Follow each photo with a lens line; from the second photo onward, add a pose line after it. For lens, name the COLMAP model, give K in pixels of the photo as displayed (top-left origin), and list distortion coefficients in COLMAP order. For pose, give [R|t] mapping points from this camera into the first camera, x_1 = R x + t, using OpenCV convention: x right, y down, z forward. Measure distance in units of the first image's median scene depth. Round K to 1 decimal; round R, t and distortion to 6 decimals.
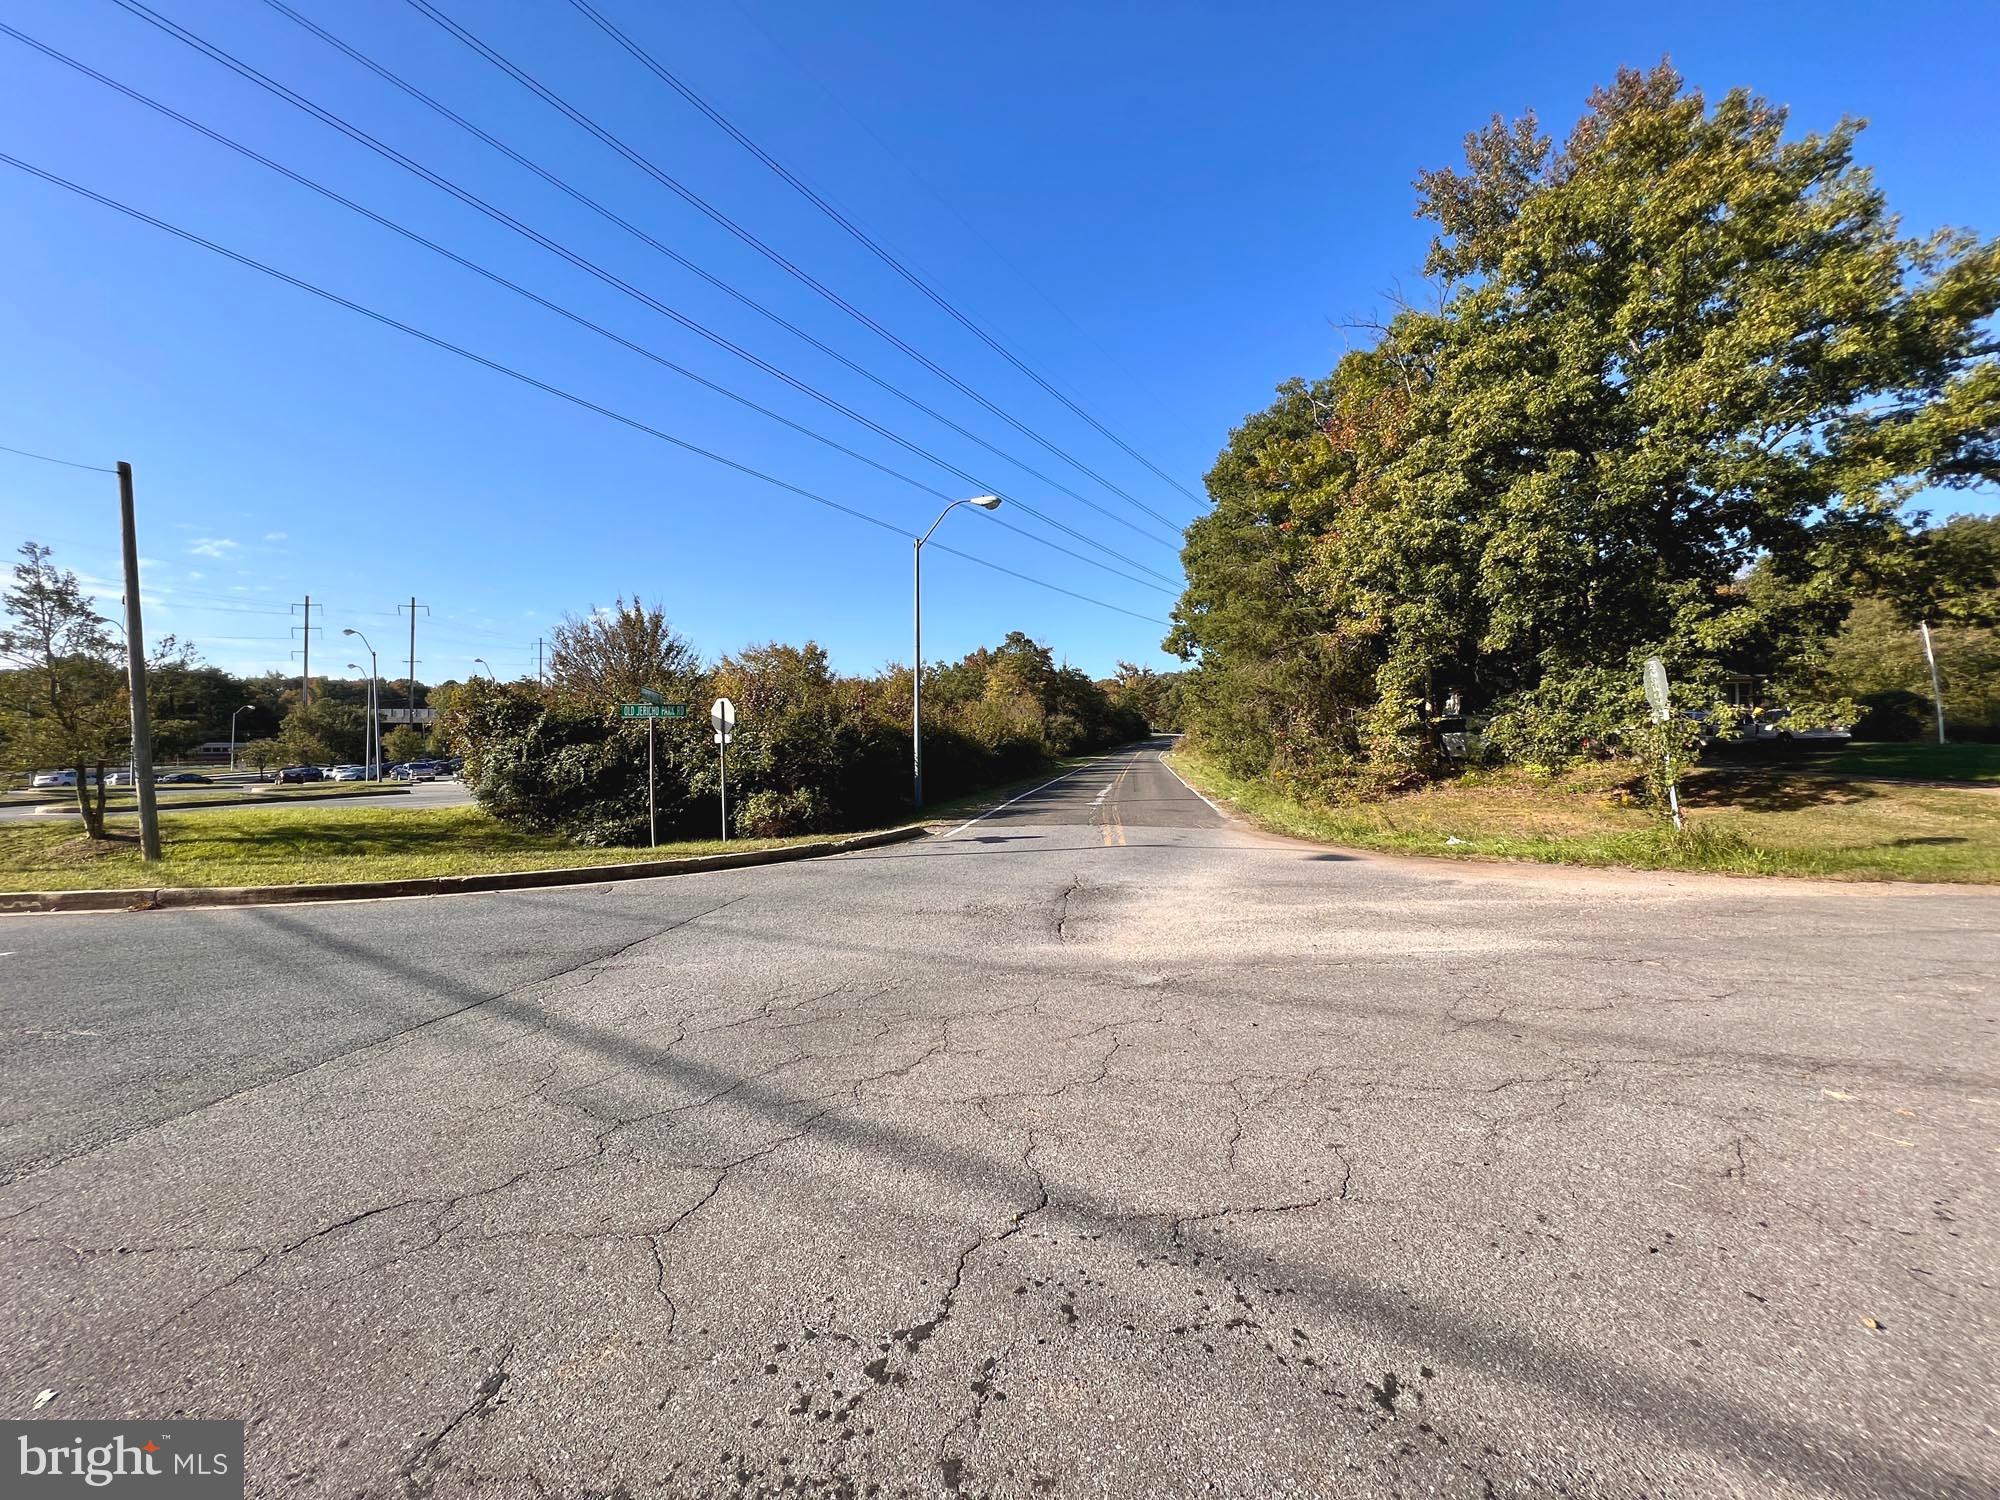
lens RADIAL K [[801.3, 0, 994.6], [0, 801.3, 752.2], [0, 0, 1]] dist [-0.001867, 0.000630]
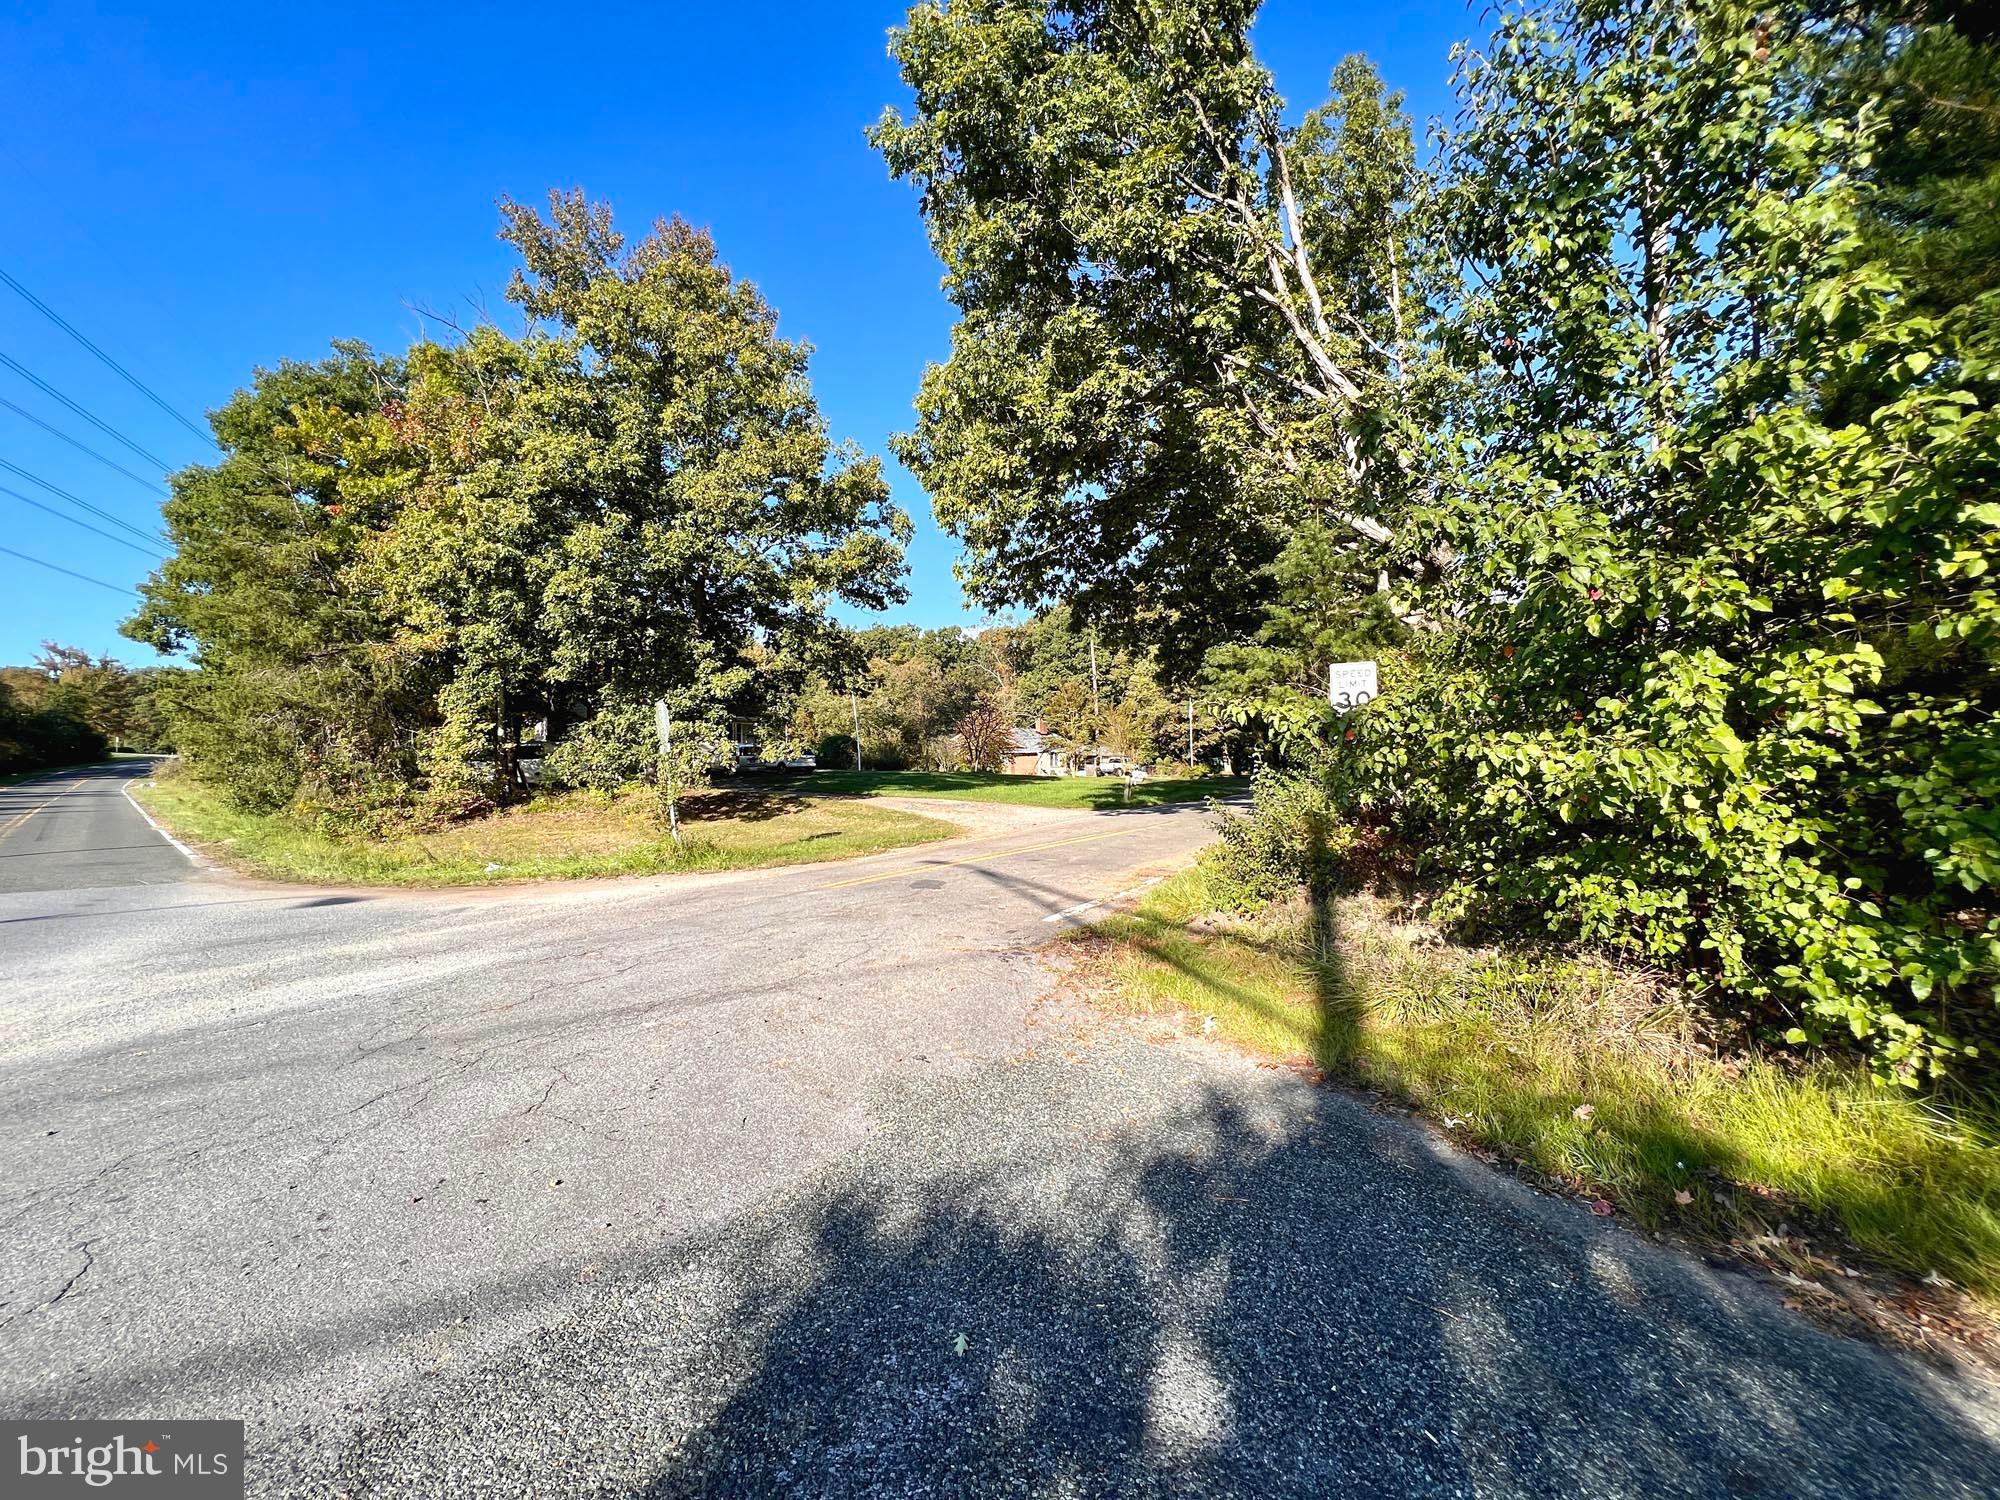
lens RADIAL K [[801.3, 0, 999.6], [0, 801.3, 748.1], [0, 0, 1]] dist [-0.001867, 0.000630]
pose [[0.516987, 0.026044, 0.855597, 0.024302], [0.006099, 0.999400, -0.034107, -0.000256], [-0.855971, 0.022851, 0.516518, -0.038014]]
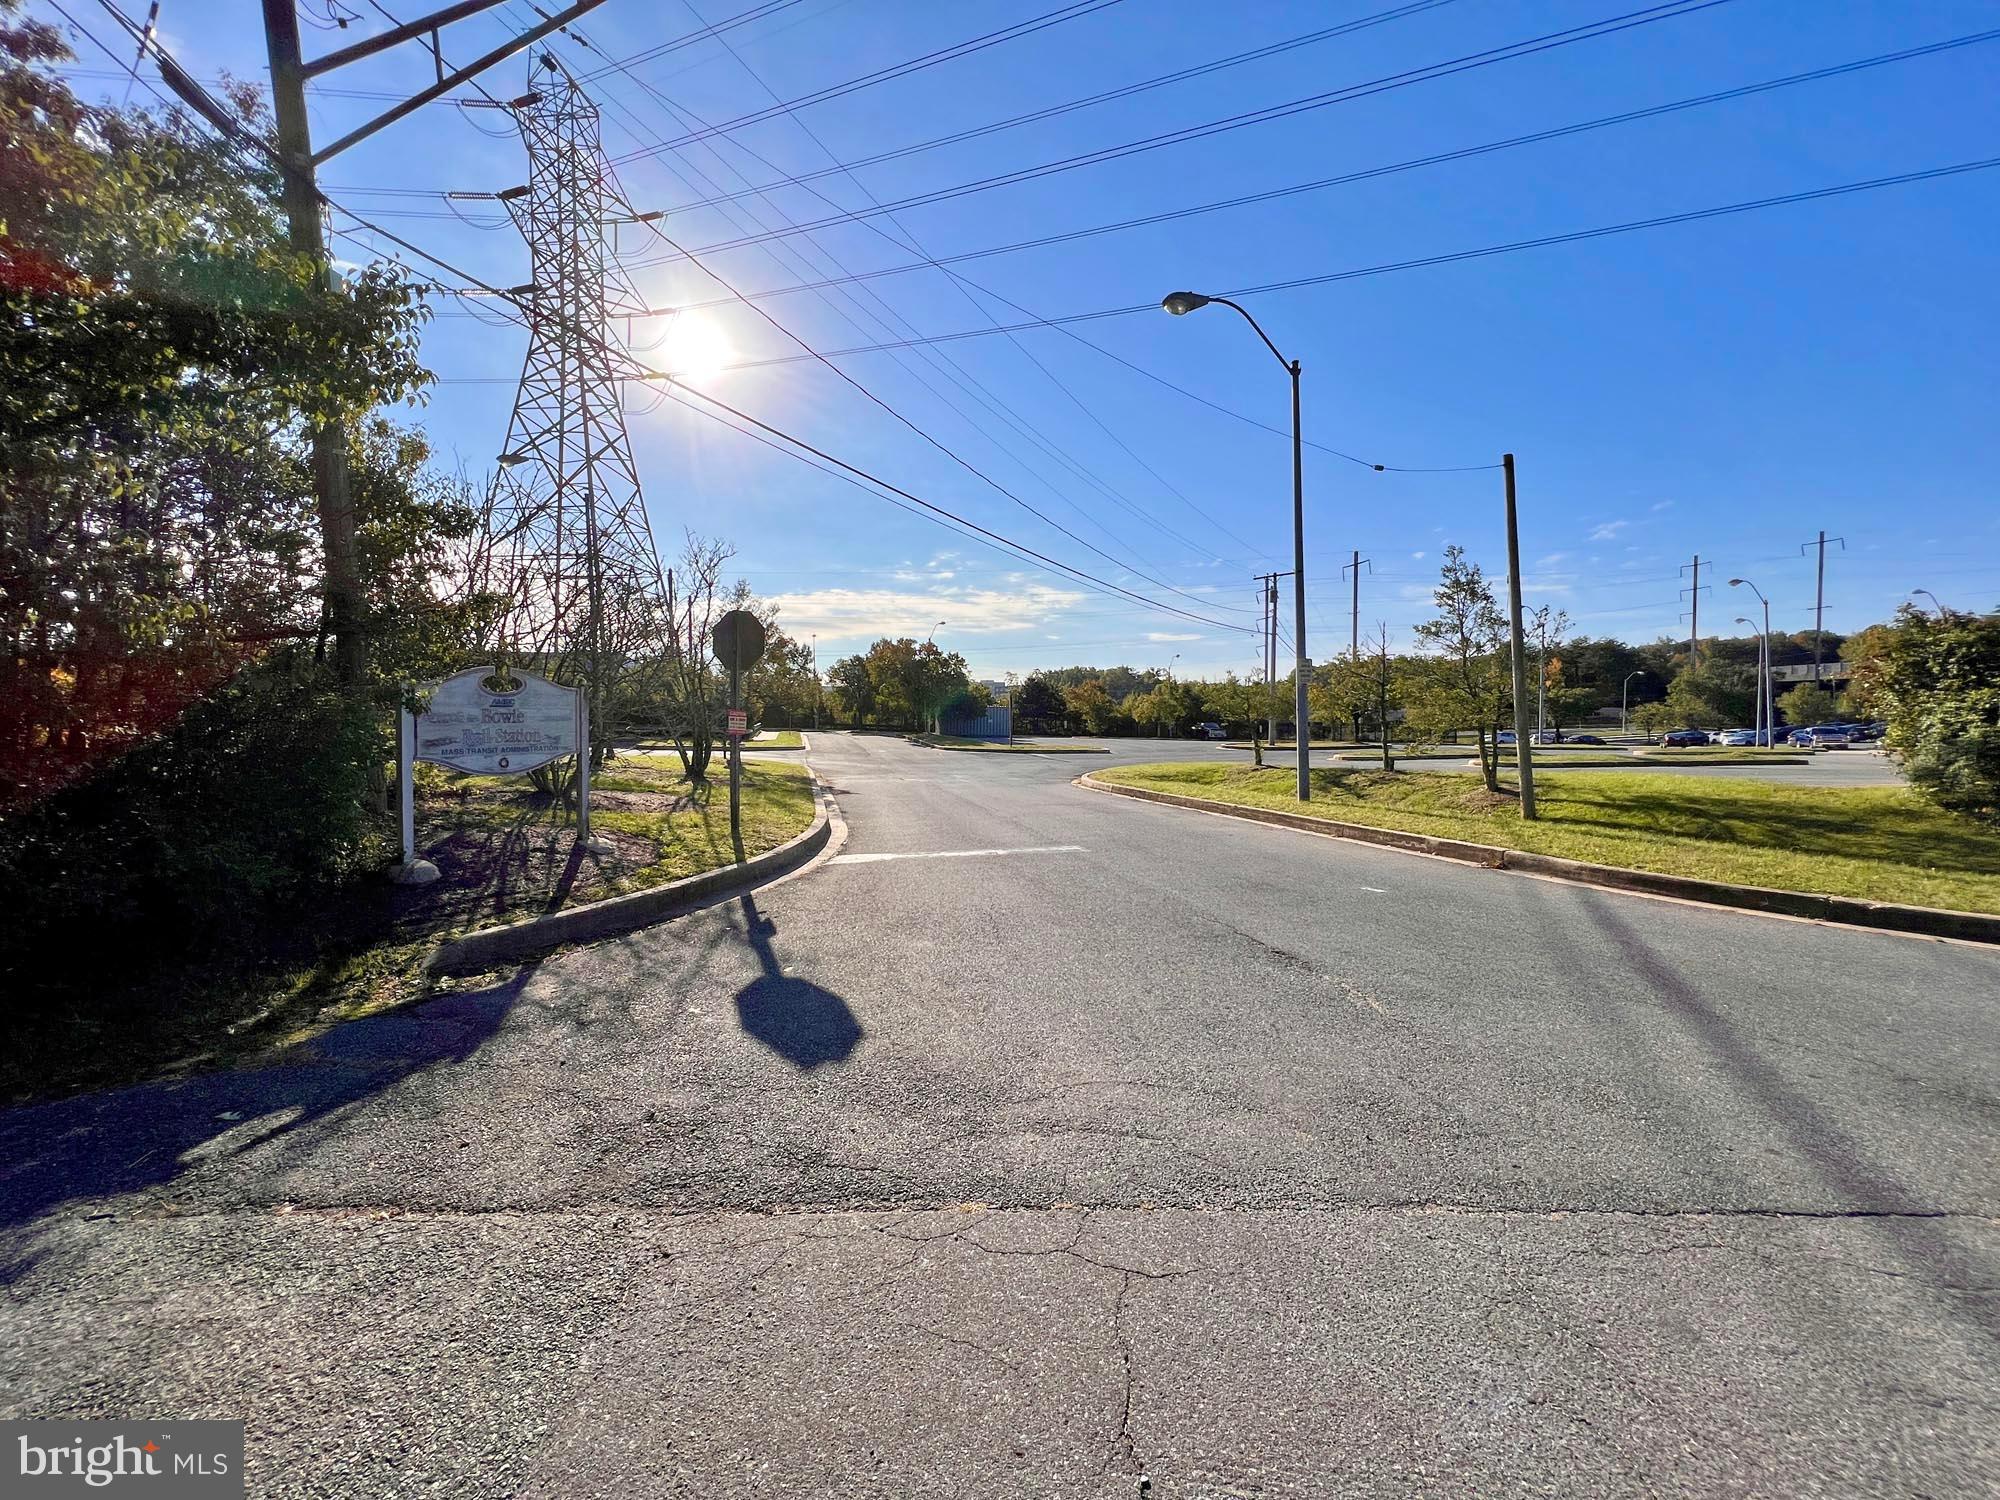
lens RADIAL K [[801.3, 0, 999.1], [0, 801.3, 736.4], [0, 0, 1]] dist [-0.001867, 0.000630]
pose [[0.143673, 0.018589, -0.989451, -0.049847], [0.006916, 0.999780, 0.019787, 0.000894], [0.989601, -0.009686, 0.143512, 0.082244]]
